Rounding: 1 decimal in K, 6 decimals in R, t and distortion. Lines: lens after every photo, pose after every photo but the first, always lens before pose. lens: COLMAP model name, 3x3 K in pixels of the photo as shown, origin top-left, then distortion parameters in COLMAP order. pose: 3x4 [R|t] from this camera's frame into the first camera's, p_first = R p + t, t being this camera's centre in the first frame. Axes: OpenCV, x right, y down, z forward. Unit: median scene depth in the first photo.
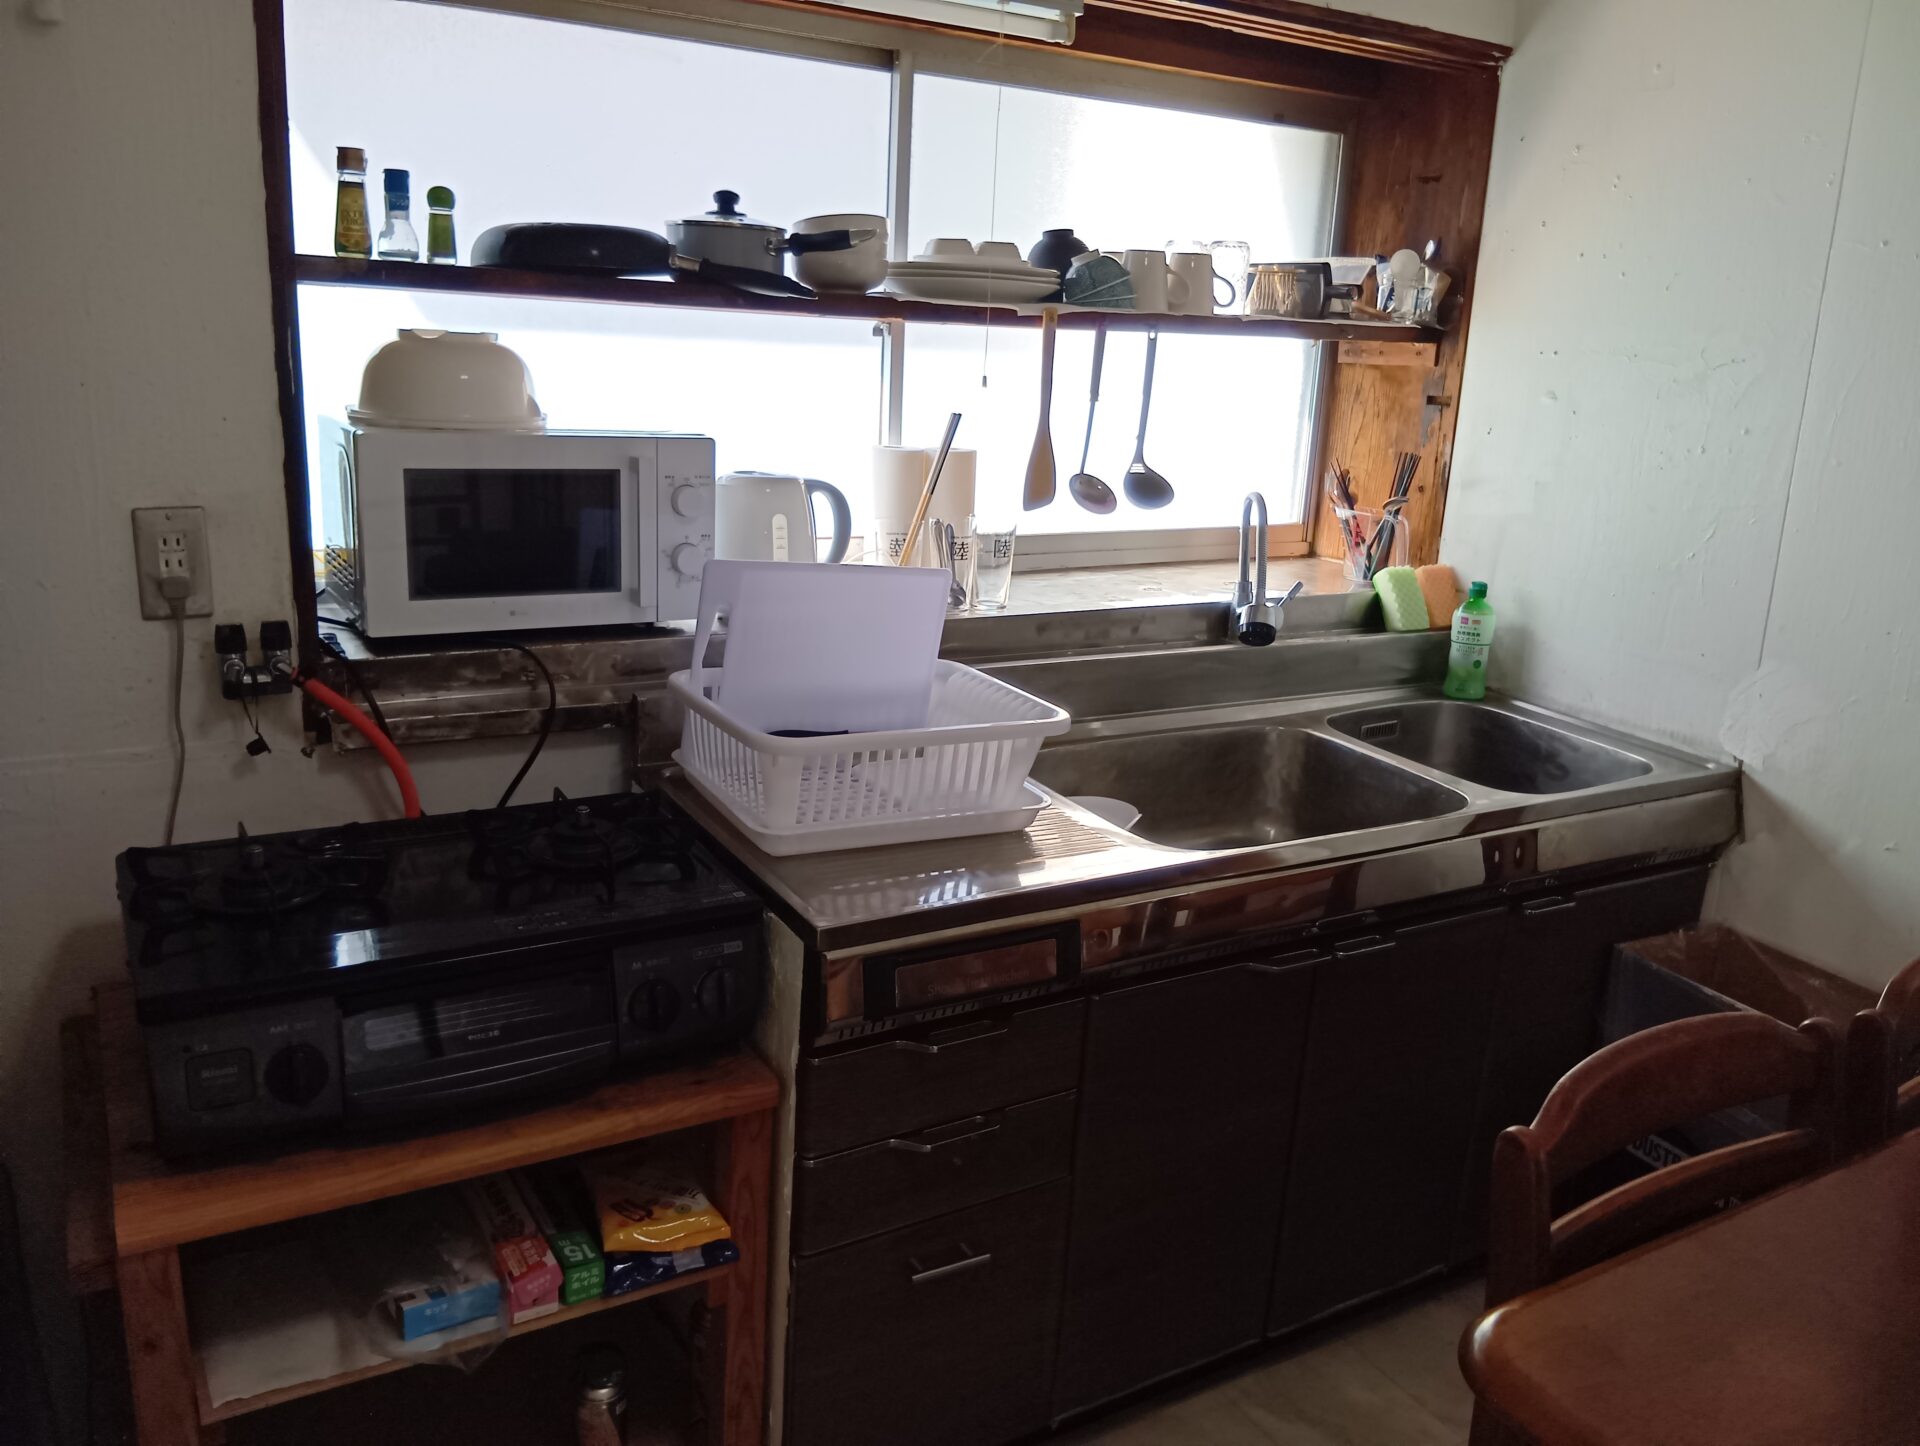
lens RADIAL K [[1481.1, 0, 965.5], [0, 1481.1, 724.9], [0, 0, 1]] dist [0.086710, -0.189613]
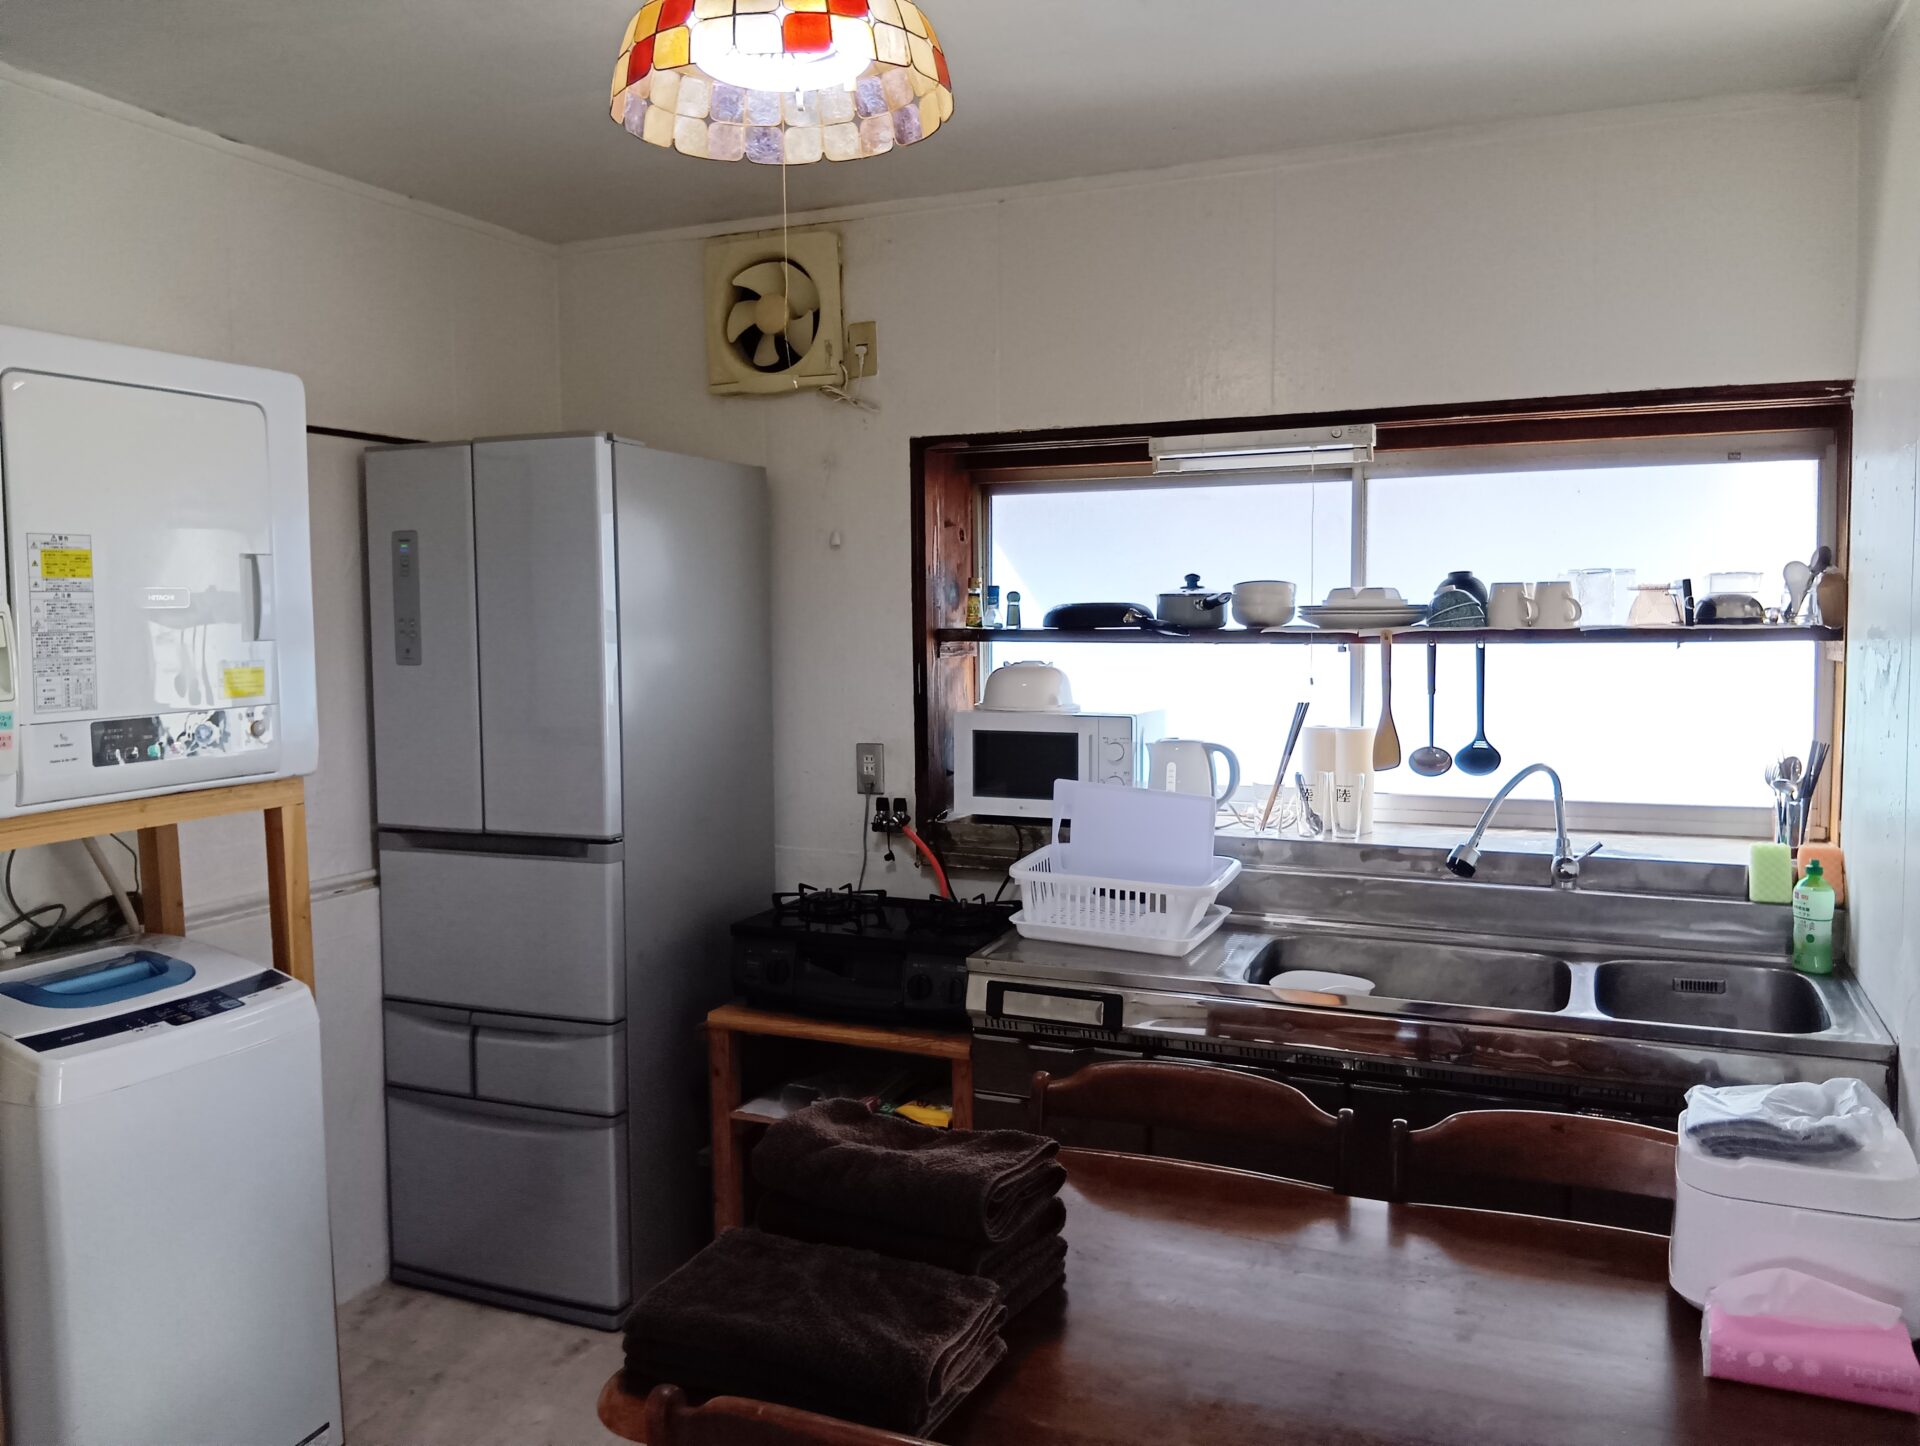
lens RADIAL K [[1481.1, 0, 965.5], [0, 1481.1, 724.9], [0, 0, 1]] dist [0.086710, -0.189613]
pose [[0.579035, 0.006532, -0.815276, 1.055341], [-0.175499, 0.977525, -0.116813, 0.047844], [0.796190, 0.210719, 0.567168, -0.114614]]
